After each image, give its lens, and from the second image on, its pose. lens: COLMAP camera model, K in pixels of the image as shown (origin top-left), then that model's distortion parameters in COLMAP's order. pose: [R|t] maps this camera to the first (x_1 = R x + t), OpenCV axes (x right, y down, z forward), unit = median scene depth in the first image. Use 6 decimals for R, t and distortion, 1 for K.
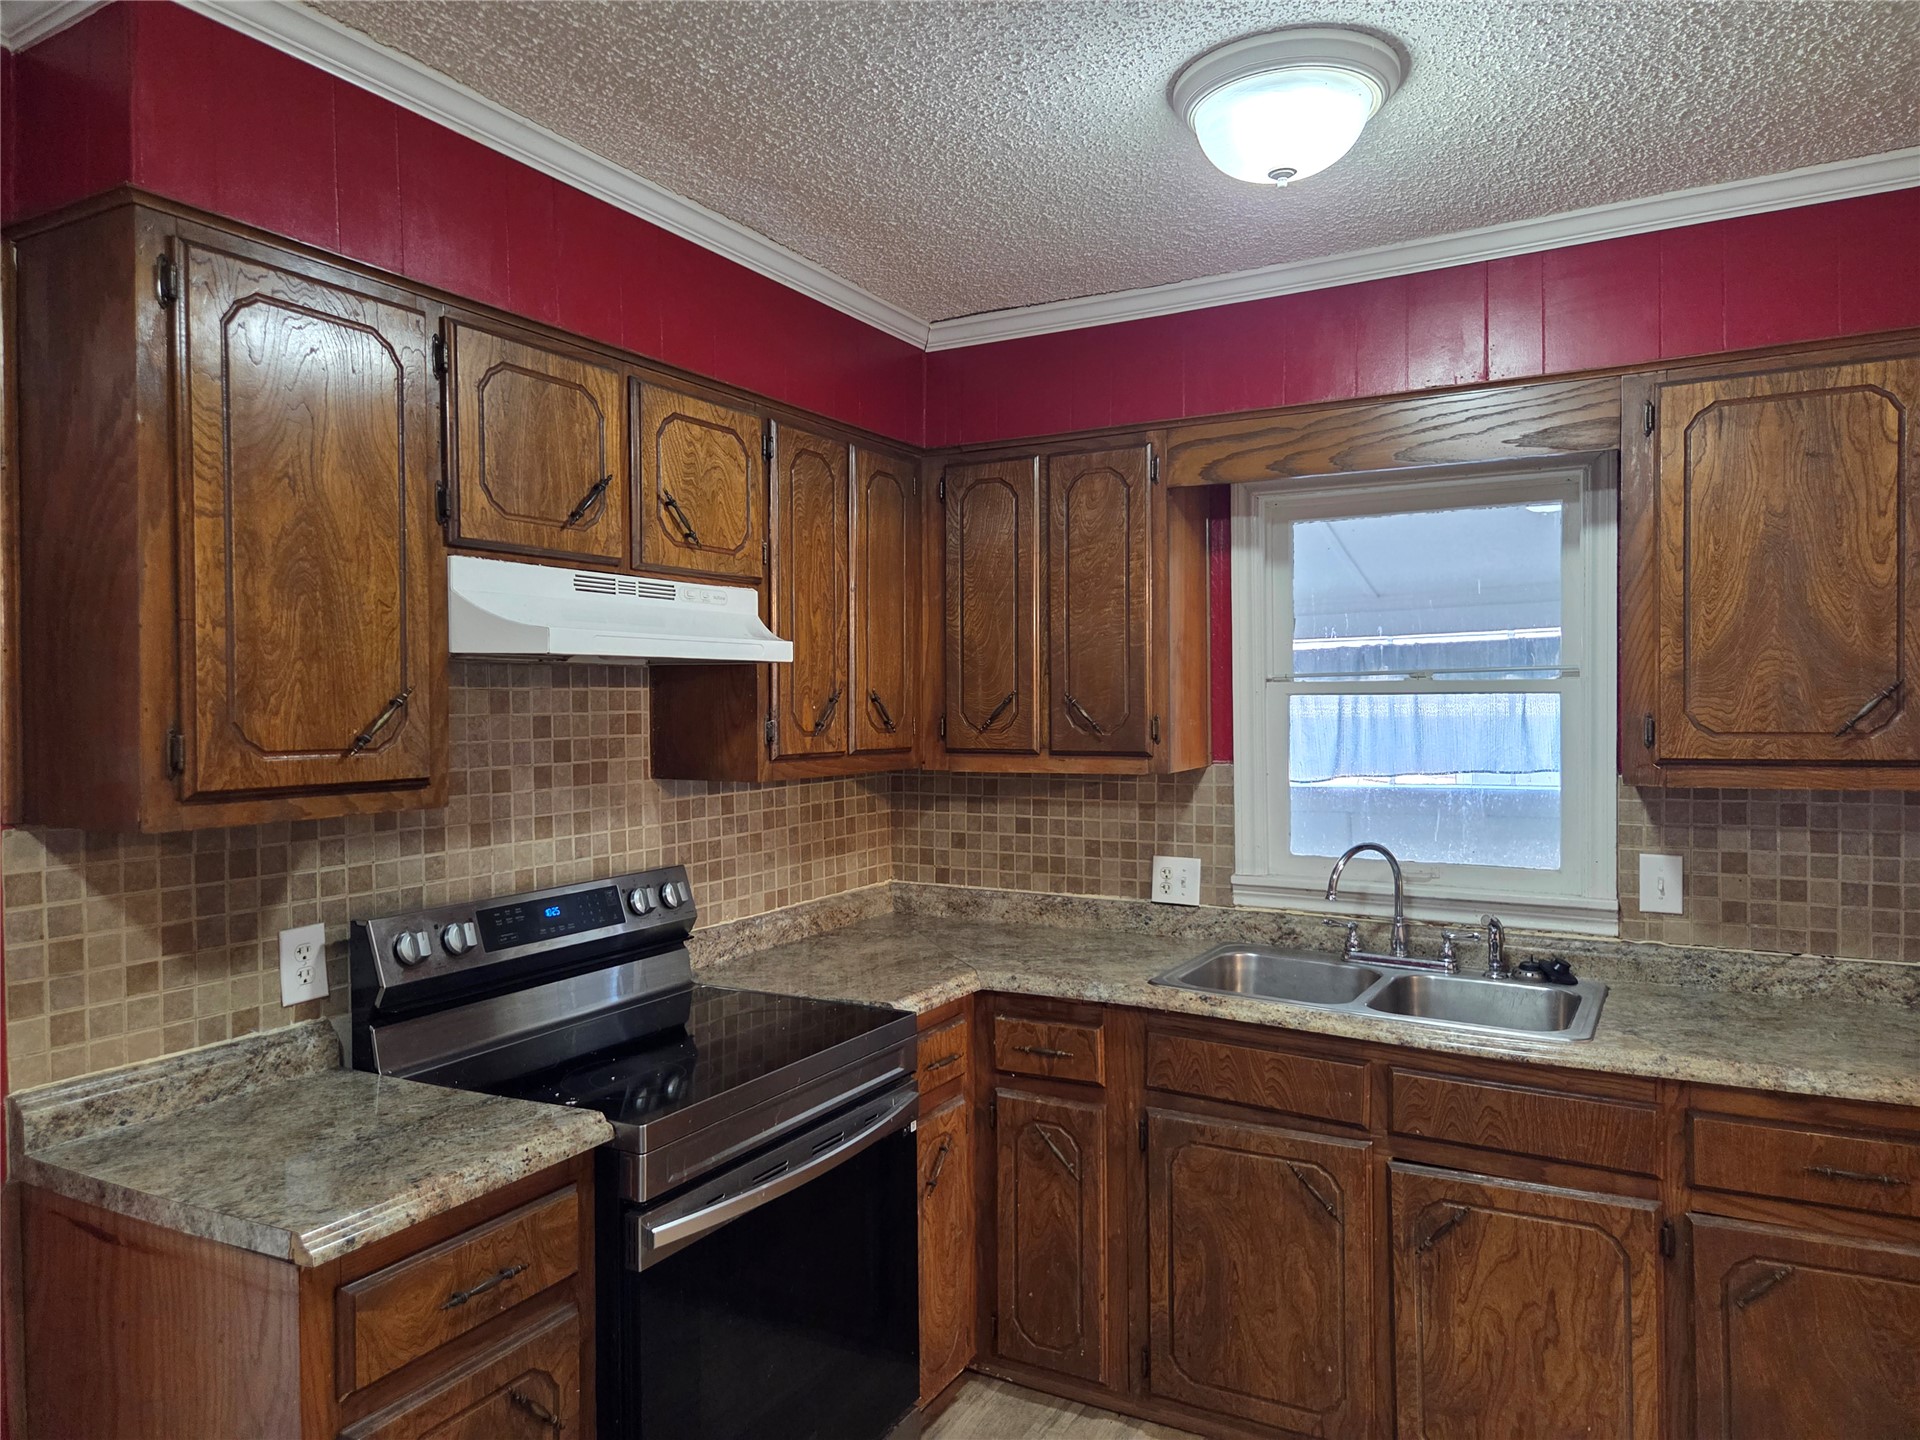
lens RADIAL K [[1304.6, 0, 961.9], [0, 1304.6, 724.6], [0, 0, 1]] dist [0.064800, 0.000811]
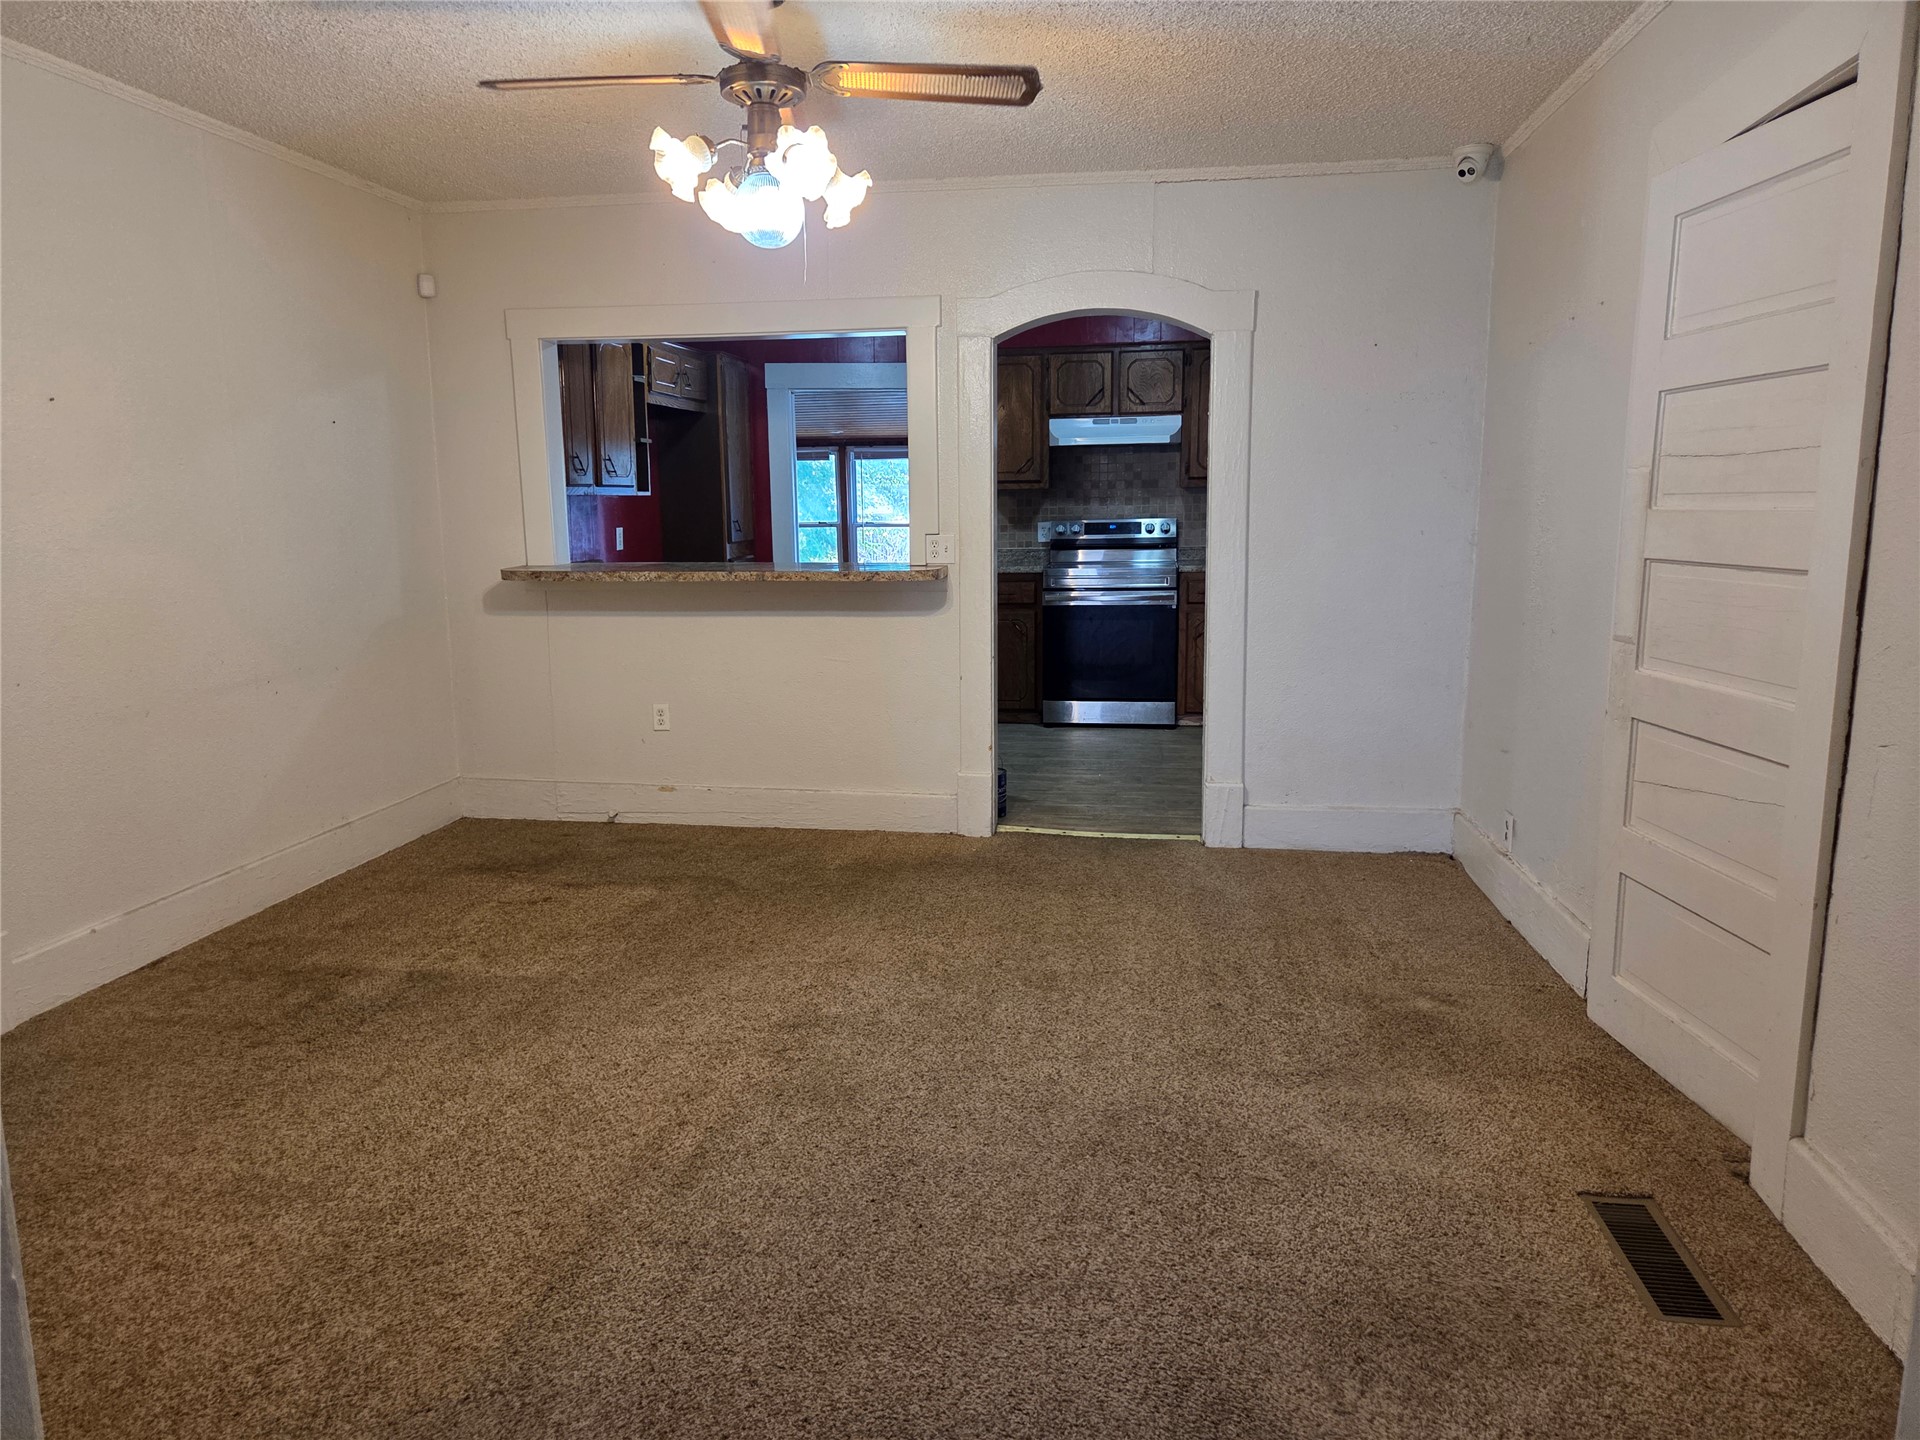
lens RADIAL K [[1304.6, 0, 959.2], [0, 1304.6, 714.5], [0, 0, 1]] dist [0.064800, 0.000811]
pose [[0.357025, 0.158876, -0.920485, 2.675596], [-0.003039, 0.985622, 0.168940, 0.060933], [0.934090, -0.057518, 0.352374, -0.509673]]
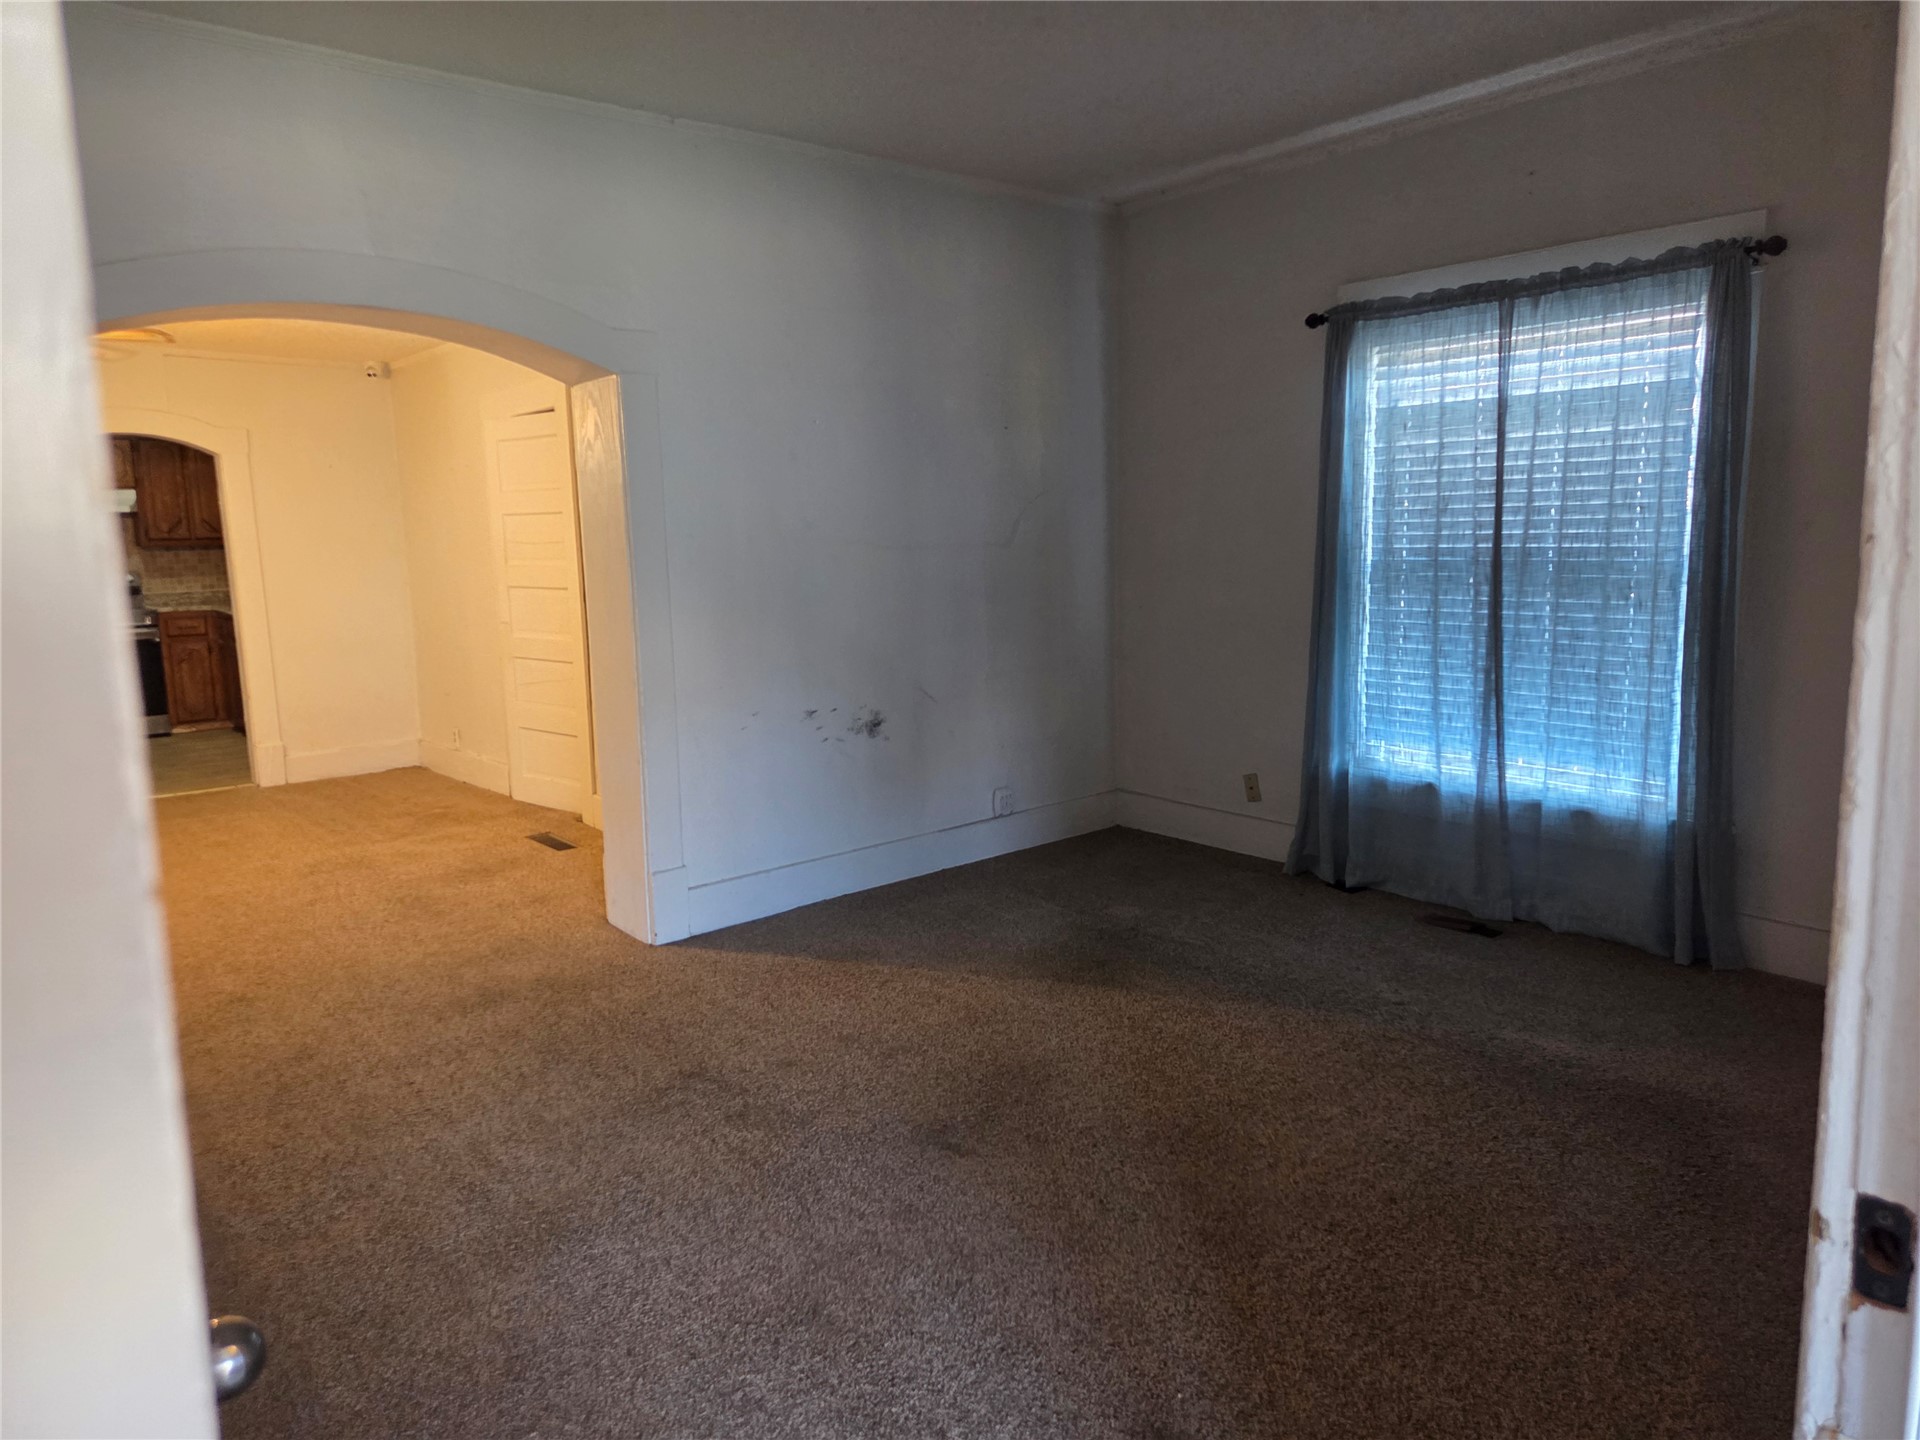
lens RADIAL K [[1304.6, 0, 959.4], [0, 1304.6, 714.4], [0, 0, 1]] dist [0.064800, 0.000811]
pose [[0.927994, 0.043566, -0.370039, 3.712712], [0.009724, 0.989971, 0.140938, 0.008087], [0.372468, -0.134387, 0.918263, -1.753745]]
